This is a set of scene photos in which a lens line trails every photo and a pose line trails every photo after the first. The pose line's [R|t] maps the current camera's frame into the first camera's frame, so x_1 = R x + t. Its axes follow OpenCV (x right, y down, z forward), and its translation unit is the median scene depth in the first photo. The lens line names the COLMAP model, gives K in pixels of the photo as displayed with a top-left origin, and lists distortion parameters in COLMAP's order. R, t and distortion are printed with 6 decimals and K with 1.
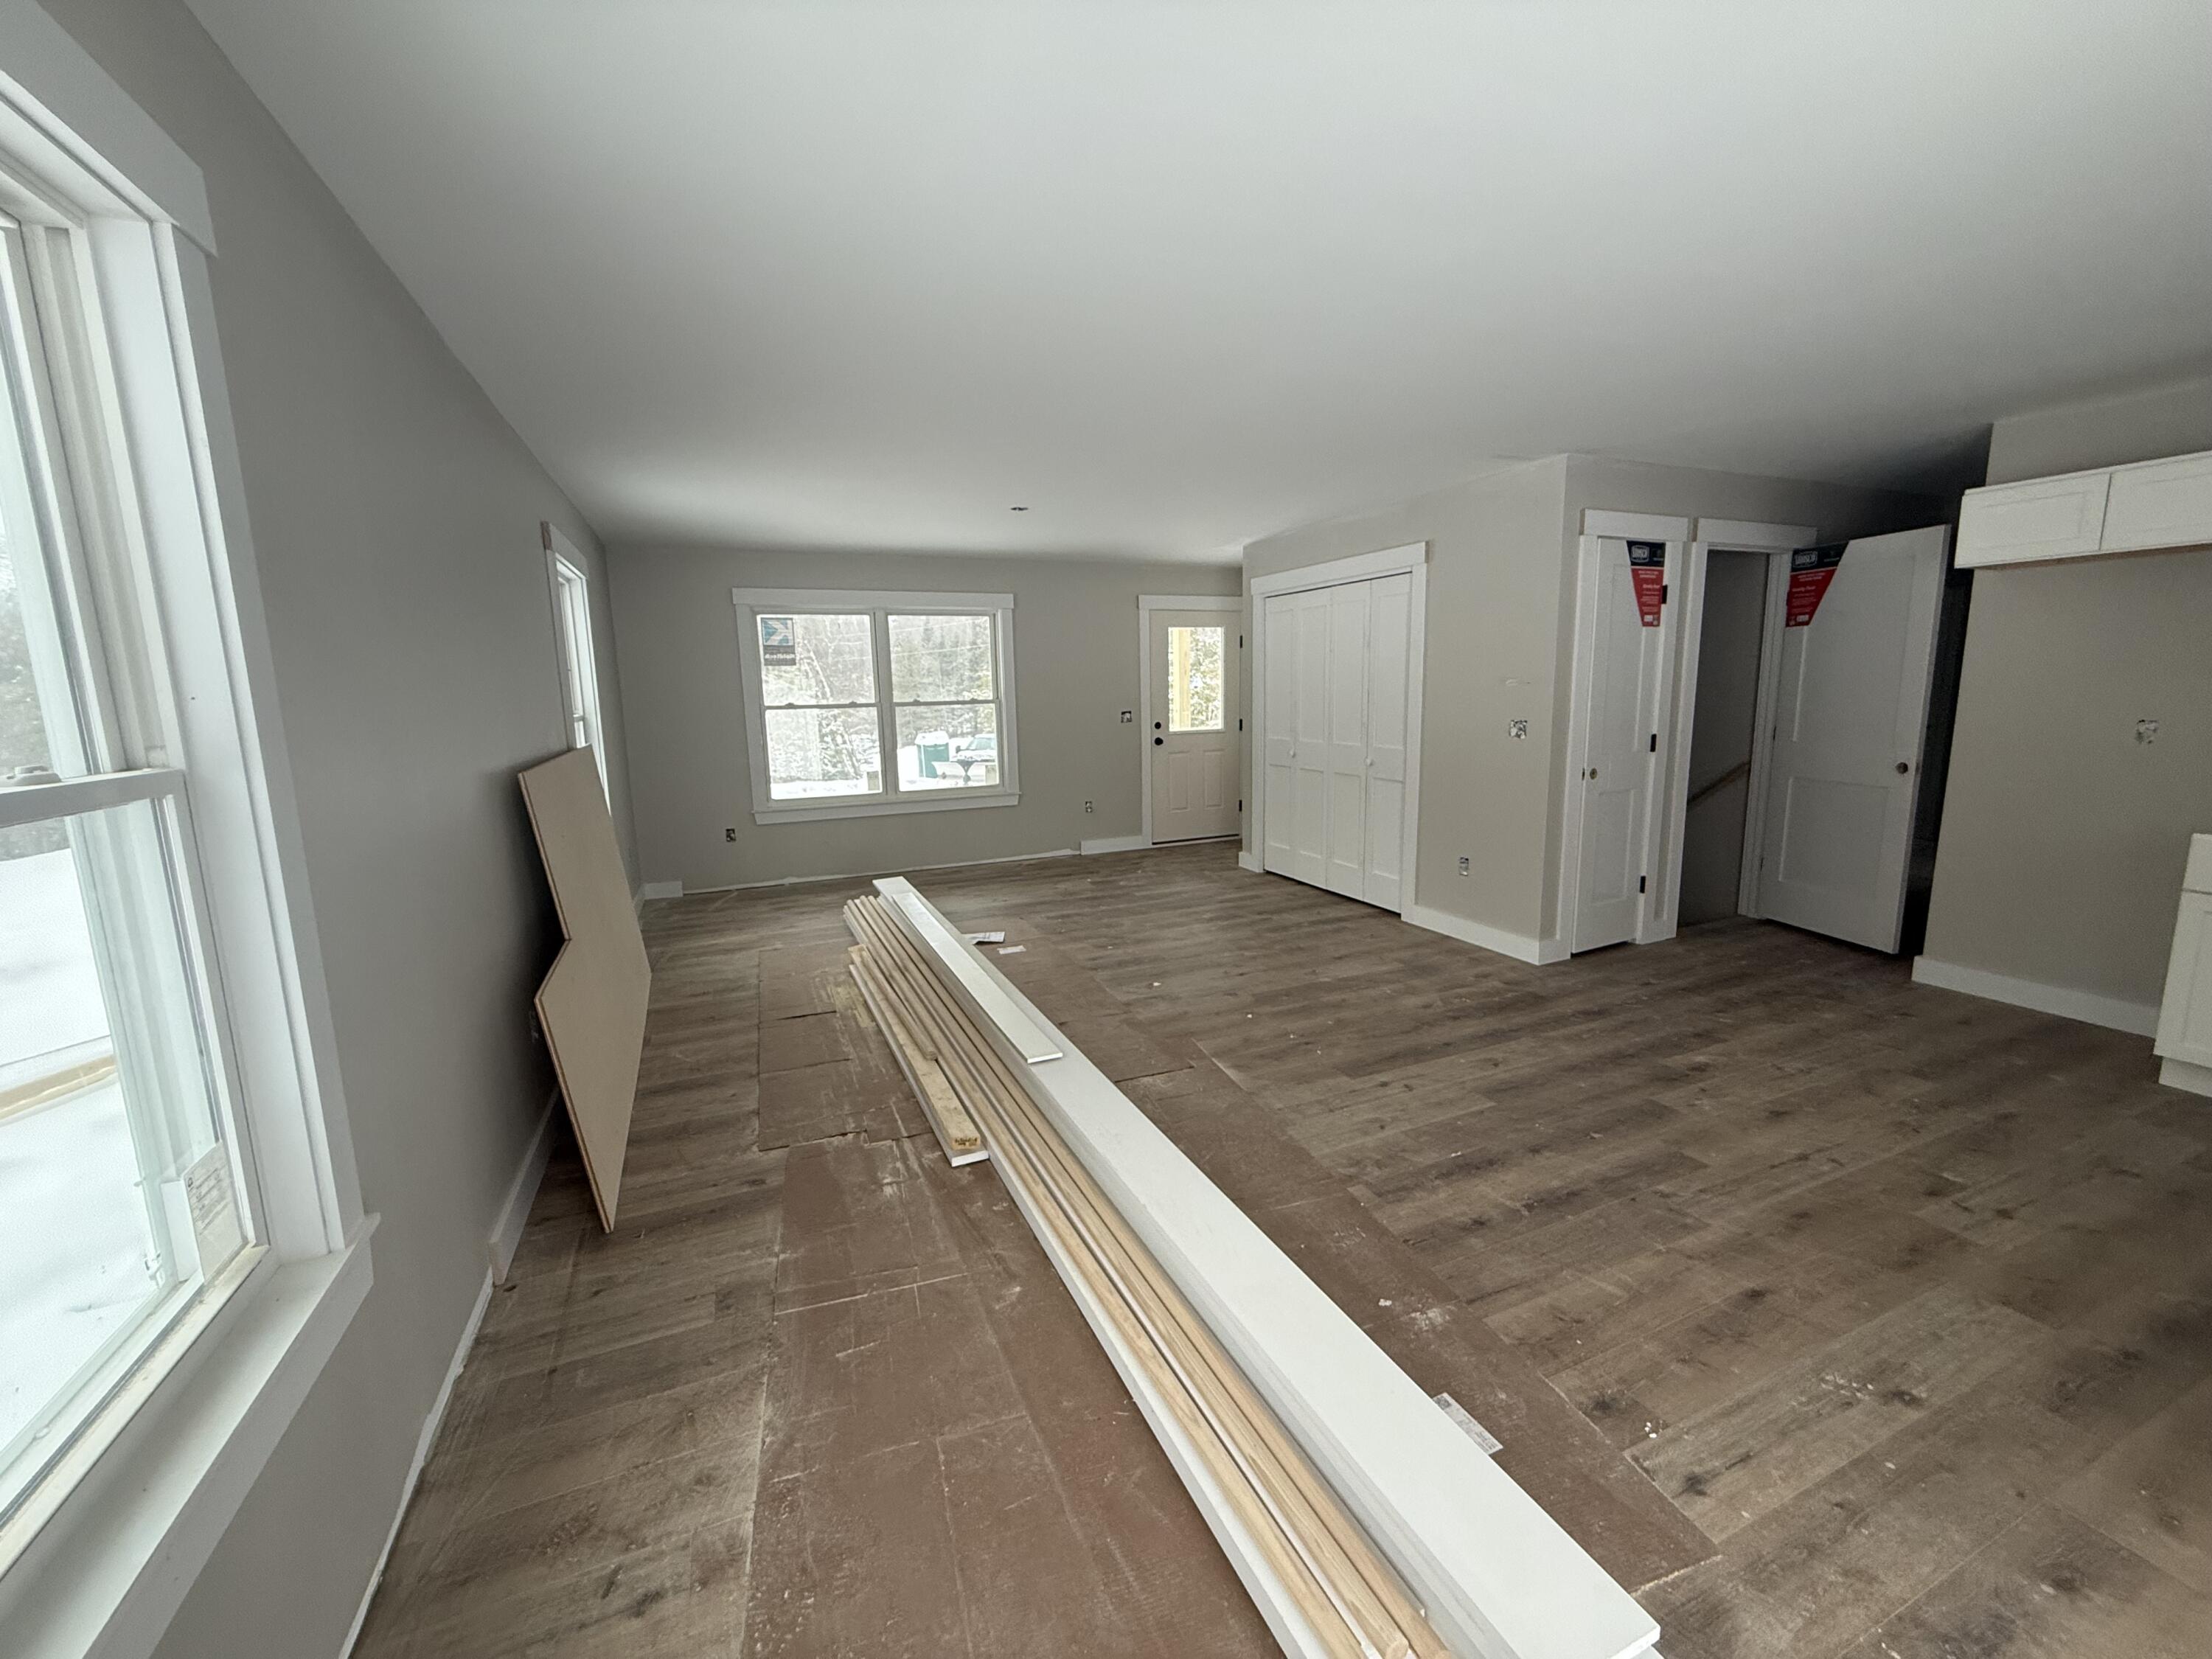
lens RADIAL K [[880.8, 0, 1097.4], [0, 880.8, 823.8], [0, 0, 1]] dist [-0.002676, 0.000893]
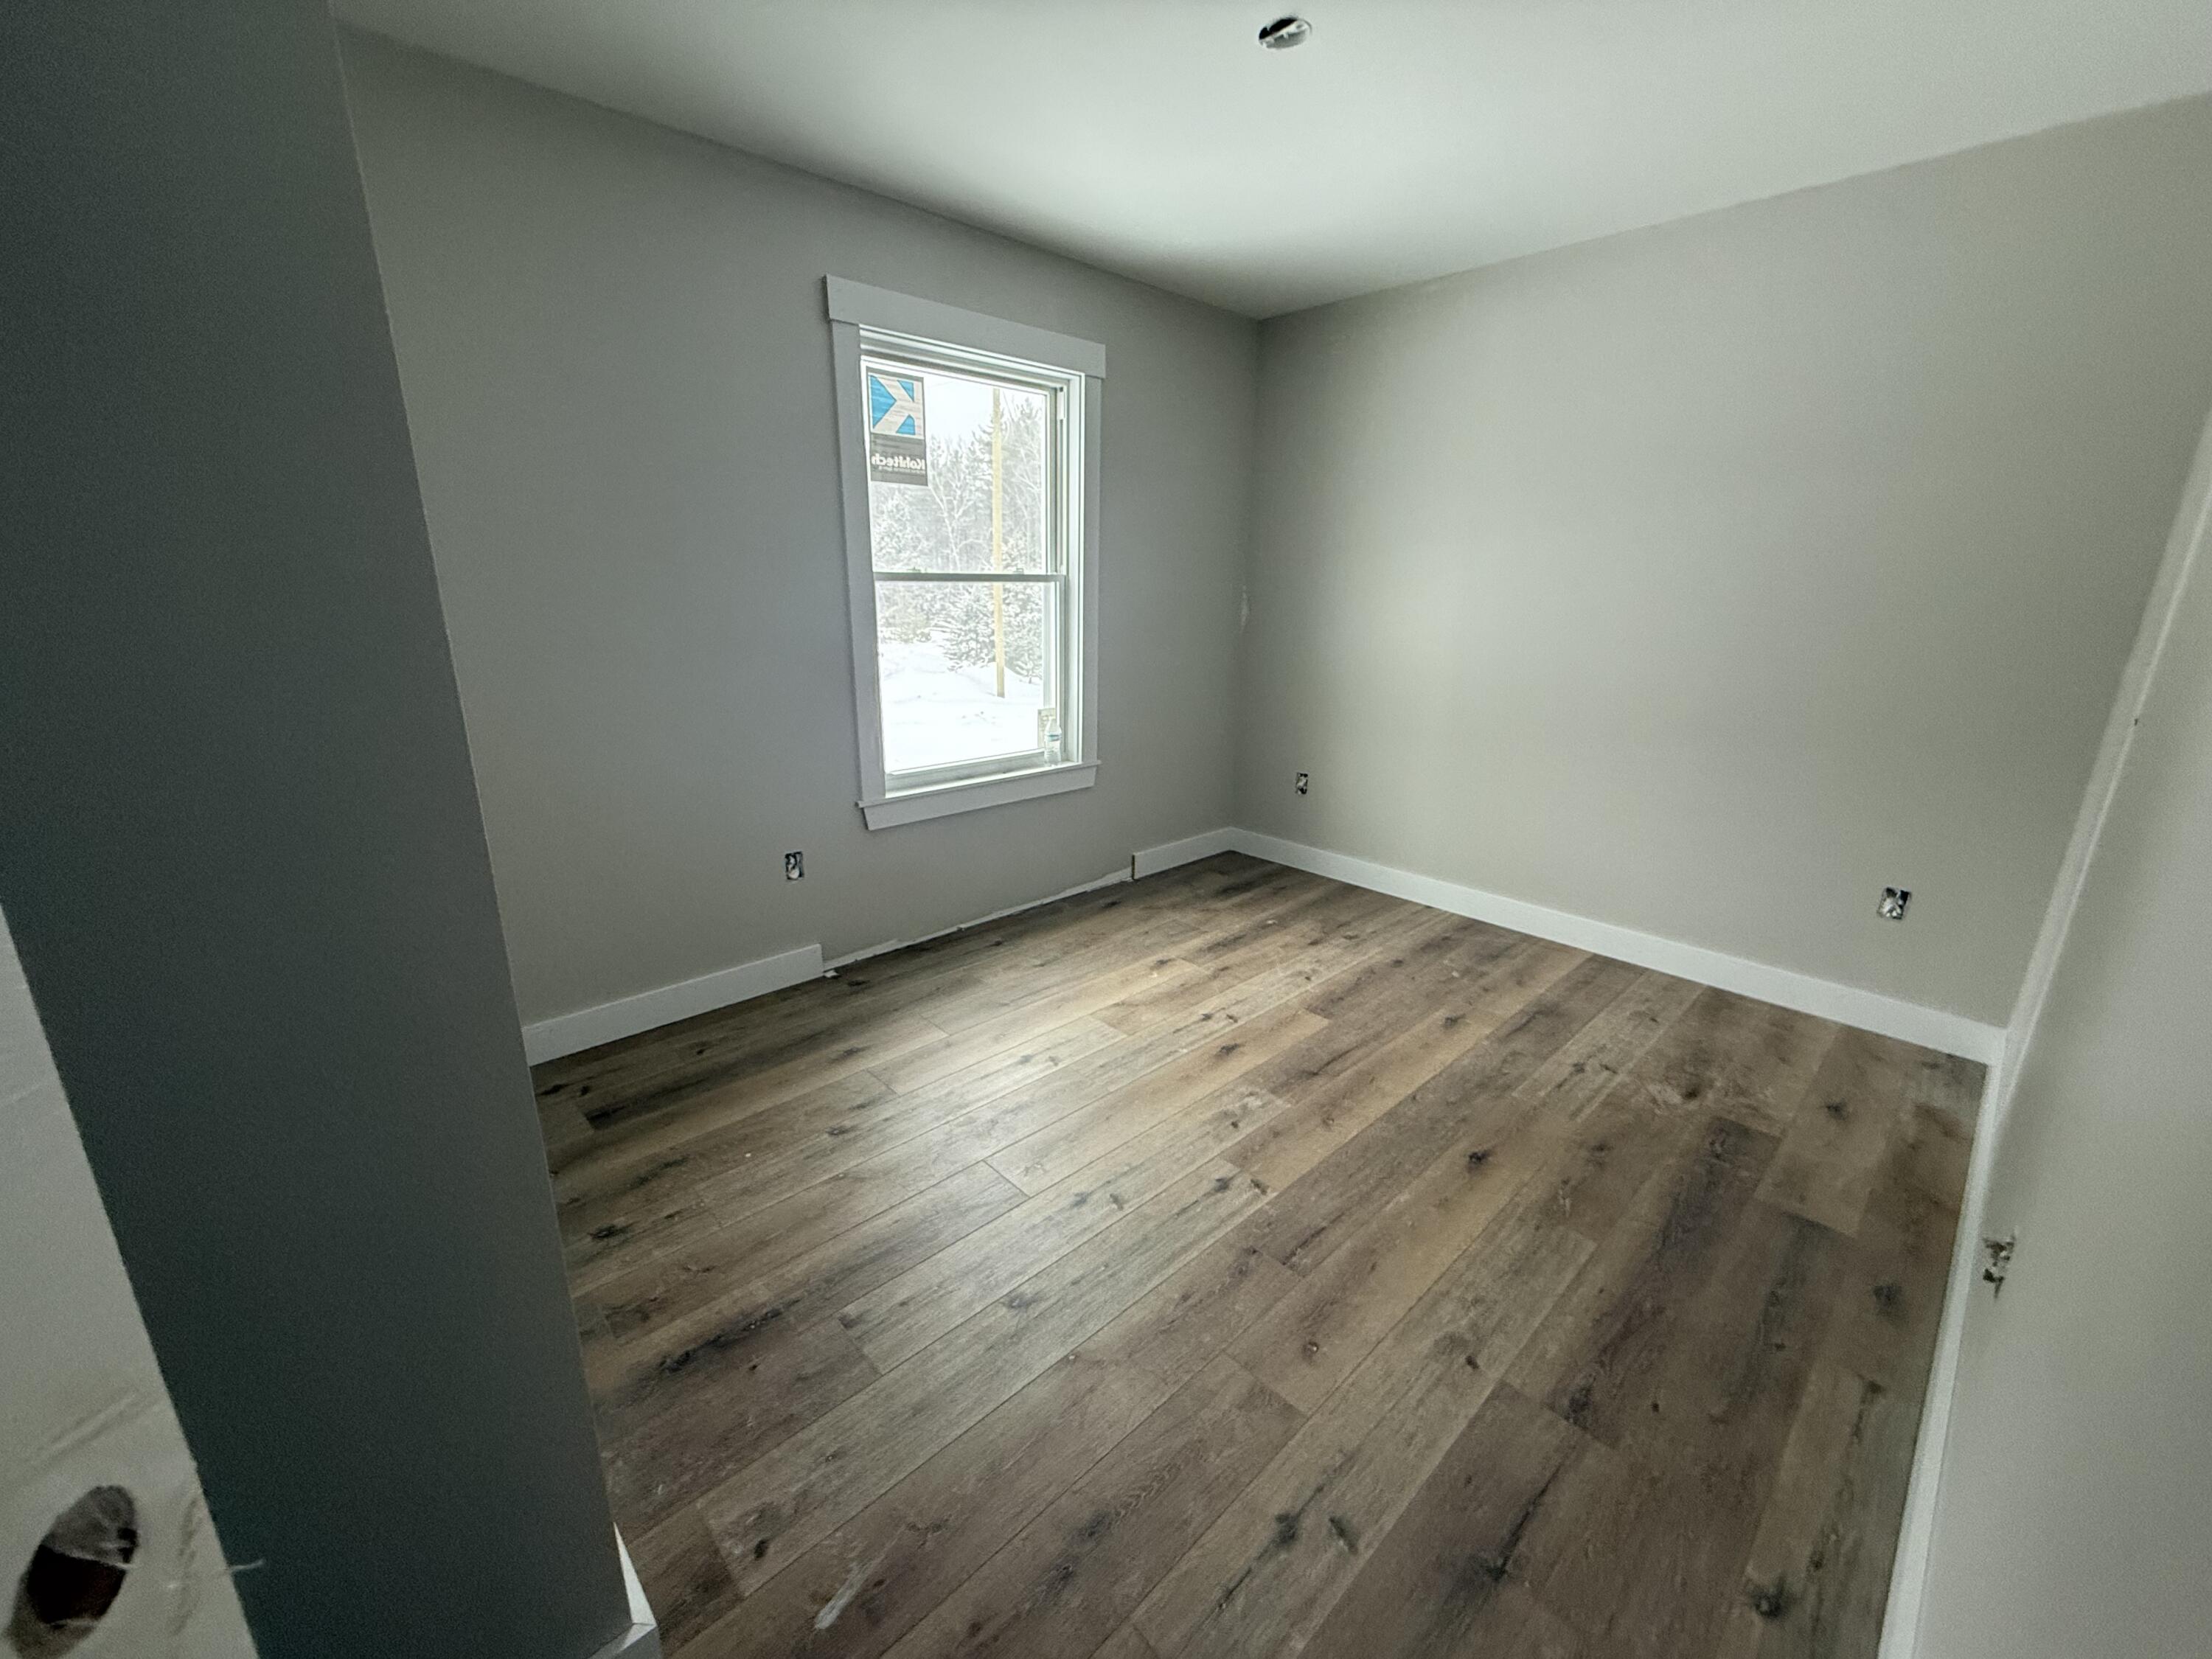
lens RADIAL K [[880.8, 0, 1062.3], [0, 880.8, 841.5], [0, 0, 1]] dist [-0.002676, 0.000893]
pose [[0.941335, -0.064549, 0.331244, -0.784701], [0.023836, 0.991803, 0.125533, -0.085191], [-0.336632, -0.110273, 0.935157, 0.907981]]
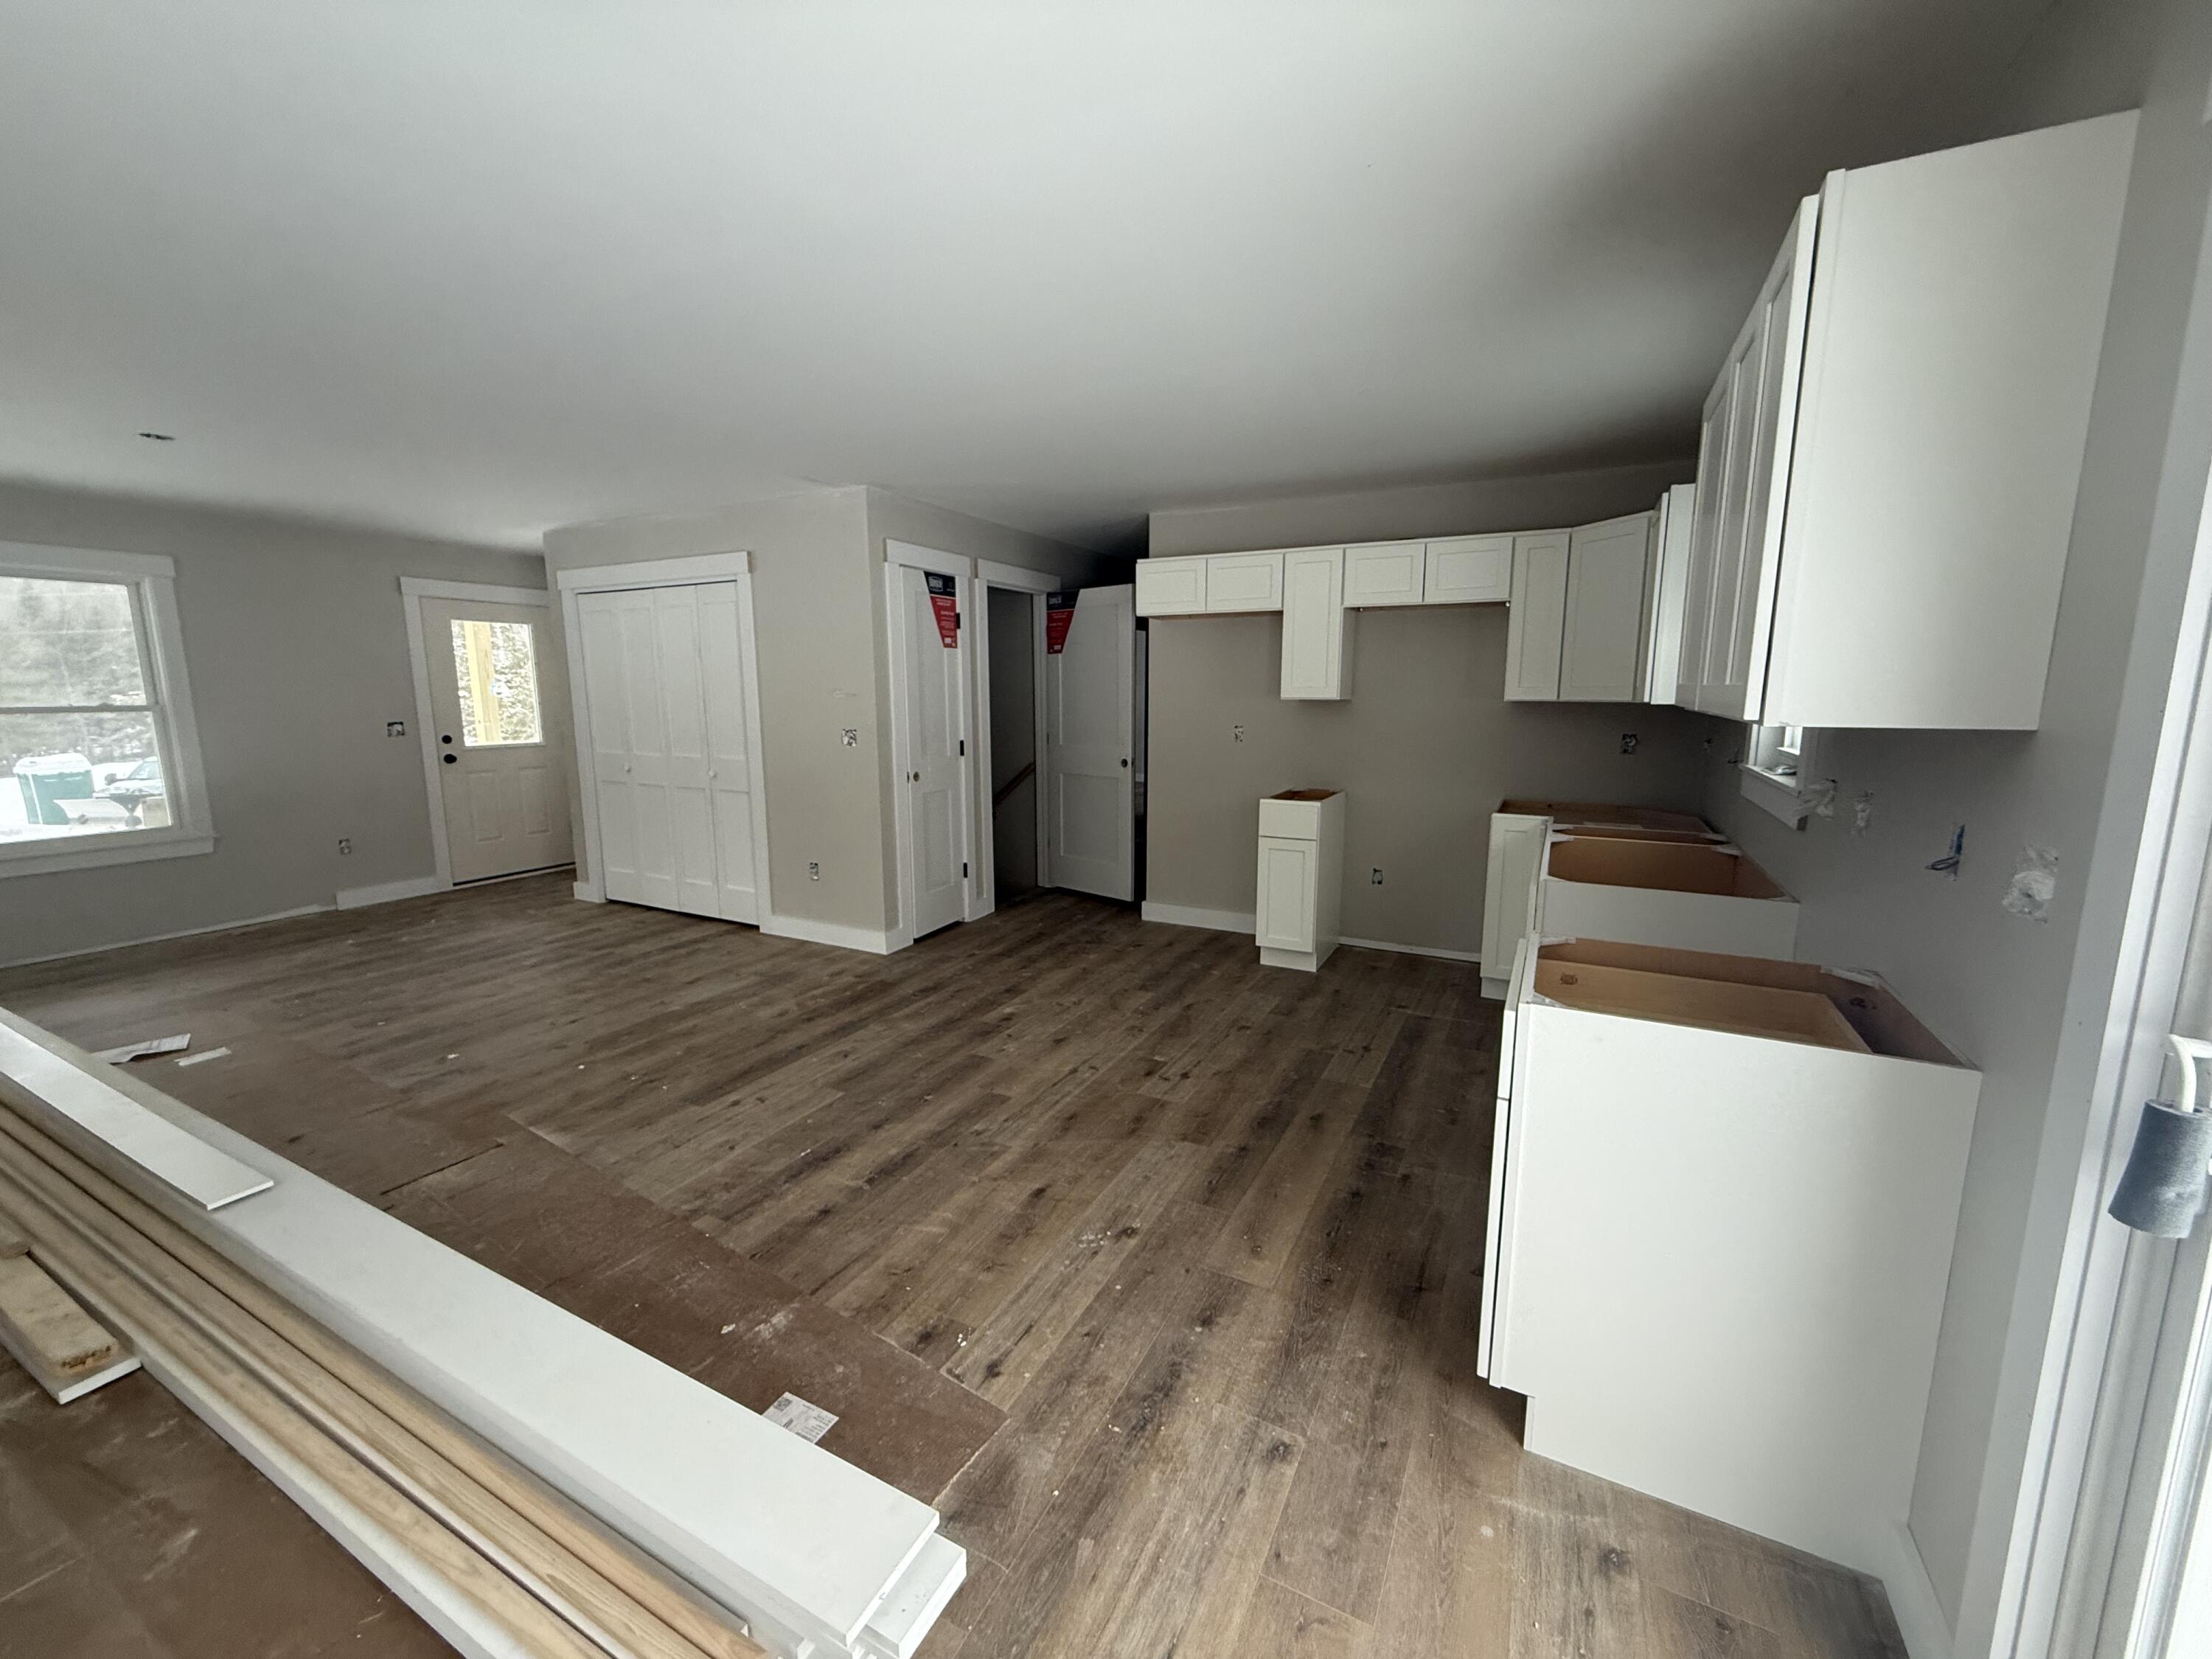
lens RADIAL K [[880.8, 0, 1098.2], [0, 880.8, 824.7], [0, 0, 1]] dist [-0.002676, 0.000893]
pose [[0.775821, -0.075229, 0.626452, 0.043987], [0.082030, 0.996466, 0.018074, 0.003437], [-0.625597, 0.037365, 0.779251, -0.018765]]
